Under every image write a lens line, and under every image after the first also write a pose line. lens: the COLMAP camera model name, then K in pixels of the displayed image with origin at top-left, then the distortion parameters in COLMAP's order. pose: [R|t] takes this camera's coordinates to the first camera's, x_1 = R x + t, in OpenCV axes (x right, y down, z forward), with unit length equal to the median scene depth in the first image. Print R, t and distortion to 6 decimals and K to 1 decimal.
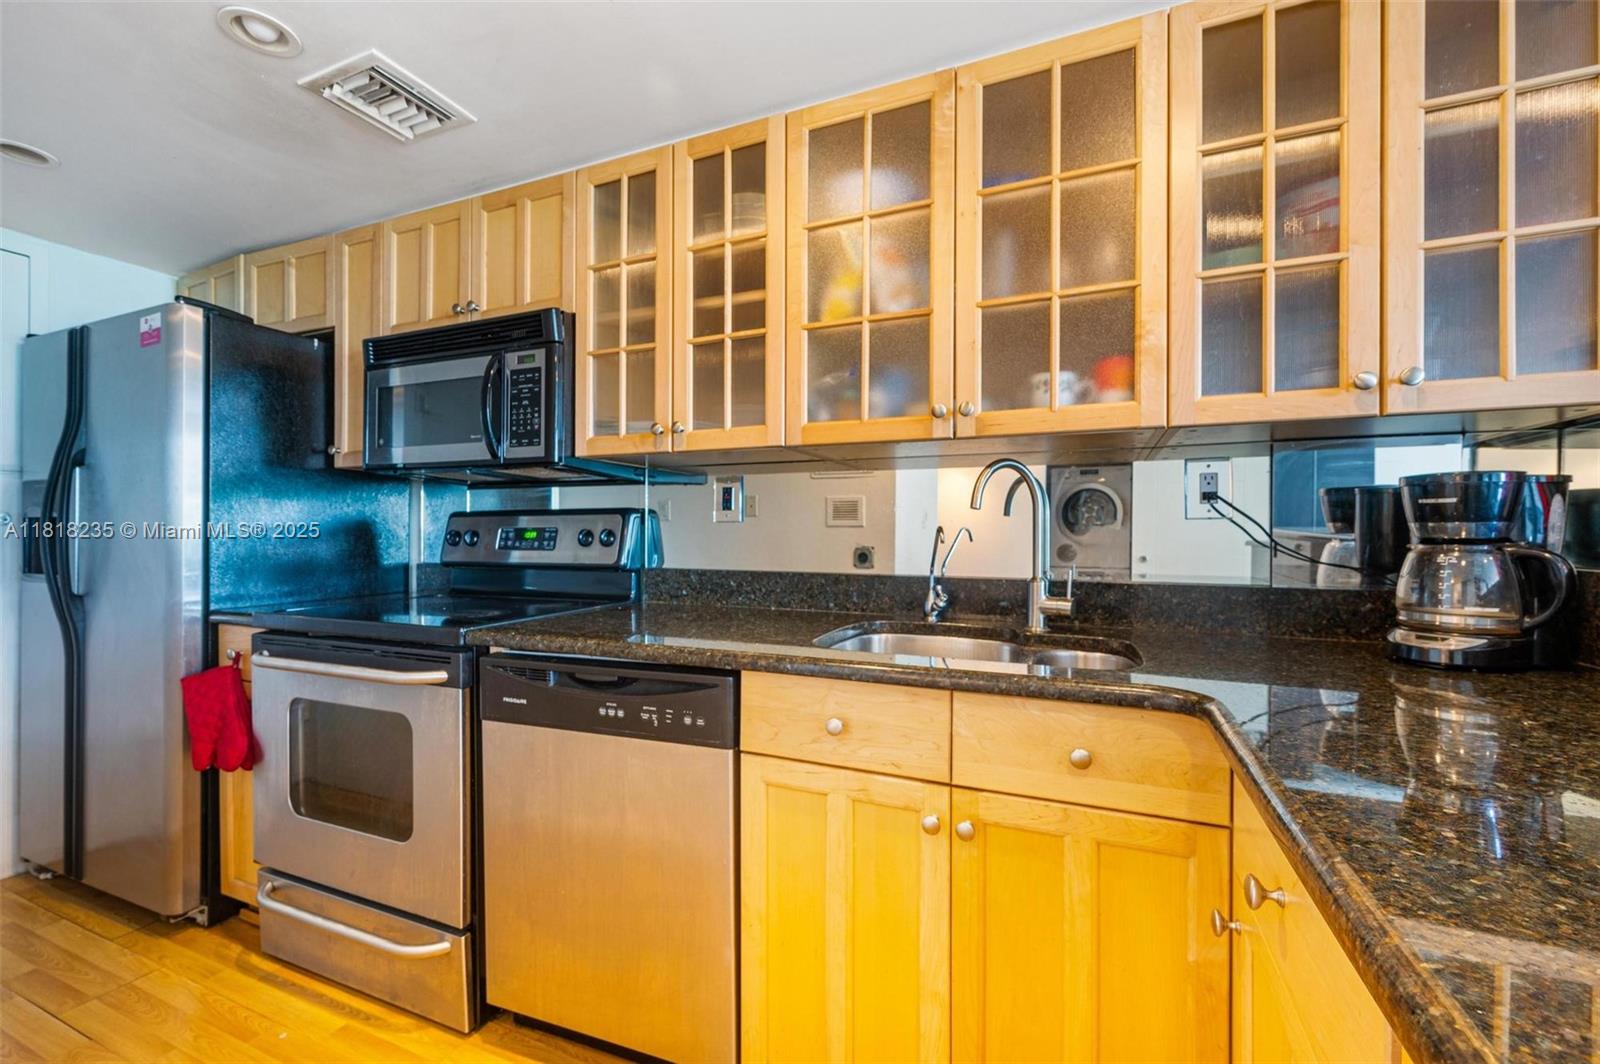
lens RADIAL K [[646.8, 0, 800.0], [0, 646.8, 532.0], [0, 0, 1]] dist [0.000888, -0.000108]
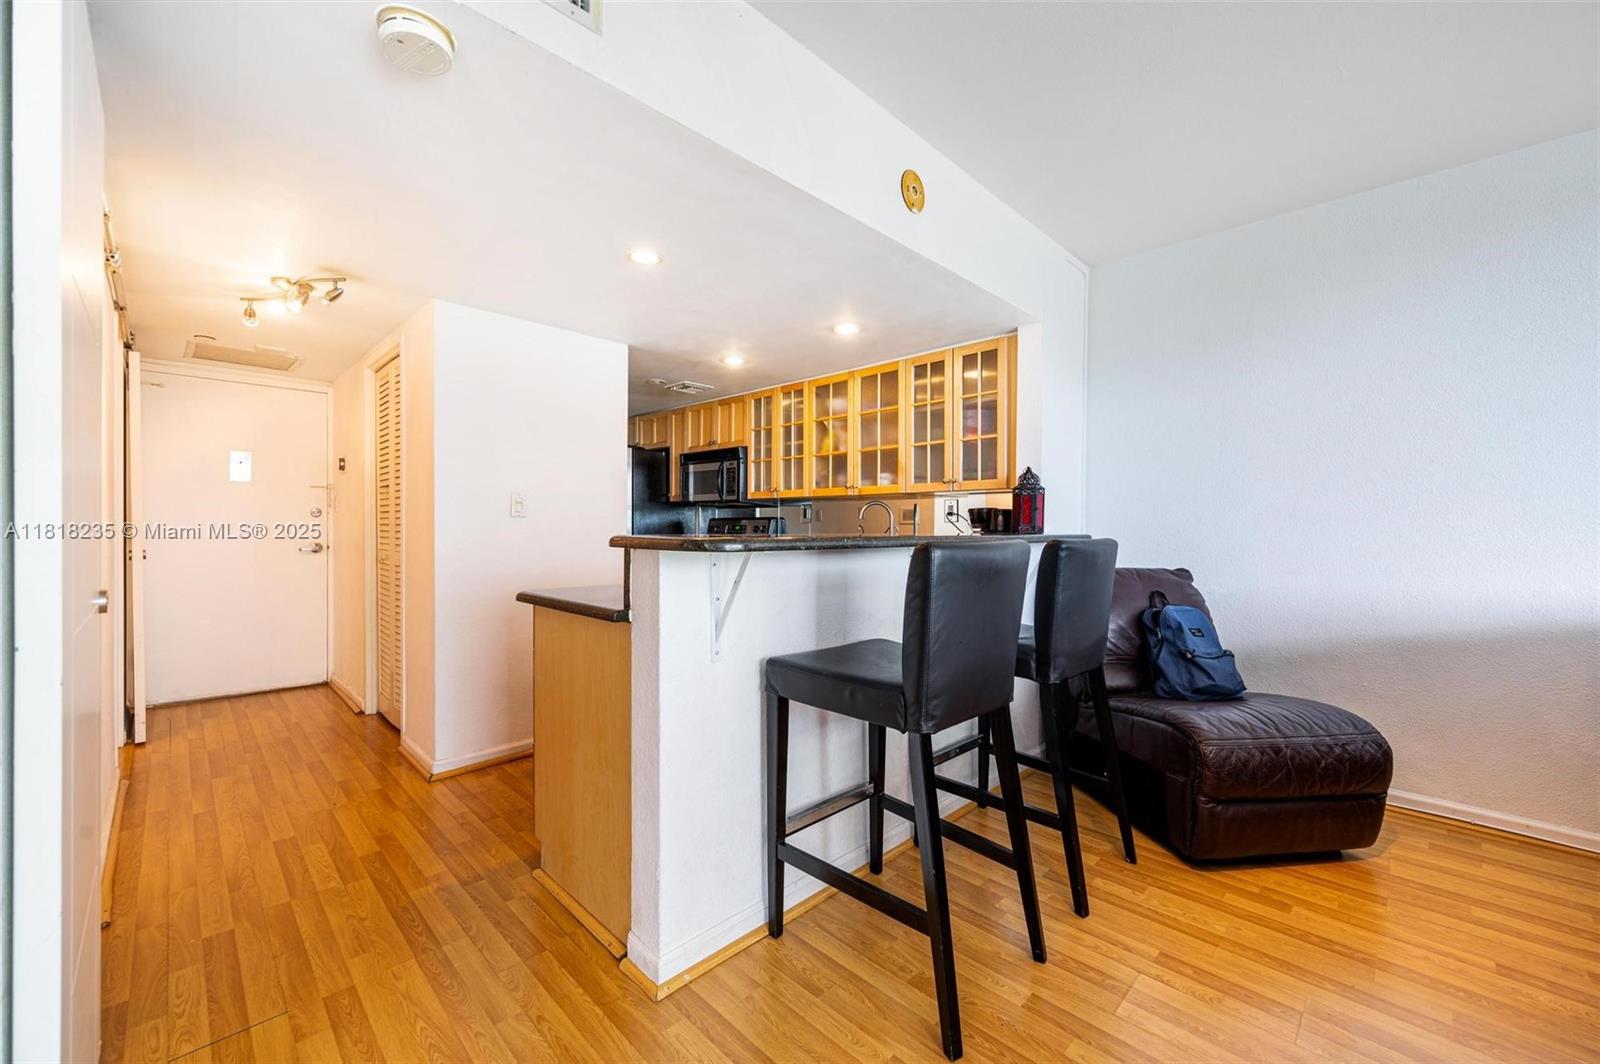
lens RADIAL K [[646.8, 0, 800.0], [0, 646.8, 532.0], [0, 0, 1]] dist [0.000888, -0.000108]
pose [[0.925207, 0.002795, -0.379452, 0.817057], [-0.000015, 0.999973, 0.007329, 0.001673], [0.379462, -0.006775, 0.925183, -1.315515]]
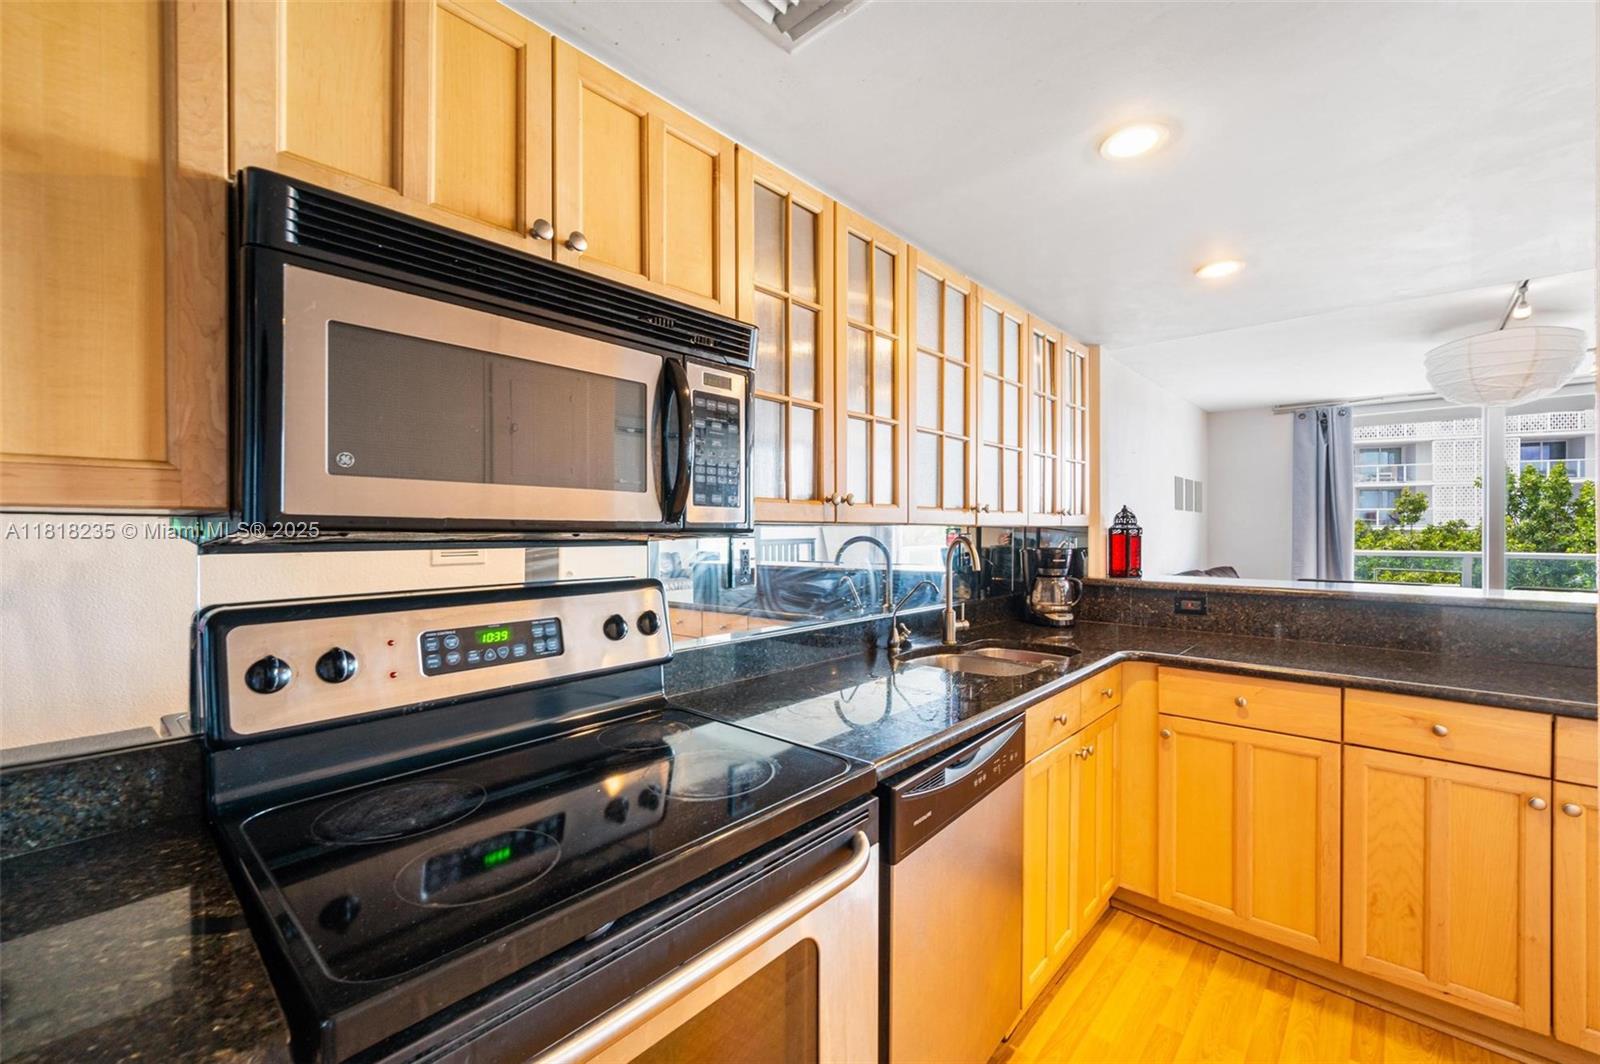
lens RADIAL K [[646.8, 0, 800.0], [0, 646.8, 532.0], [0, 0, 1]] dist [0.000888, -0.000108]
pose [[0.326143, -0.005290, 0.945306, -0.968454], [0.004658, 0.999981, 0.003989, -0.098638], [-0.945309, 0.003102, 0.326162, 0.633473]]
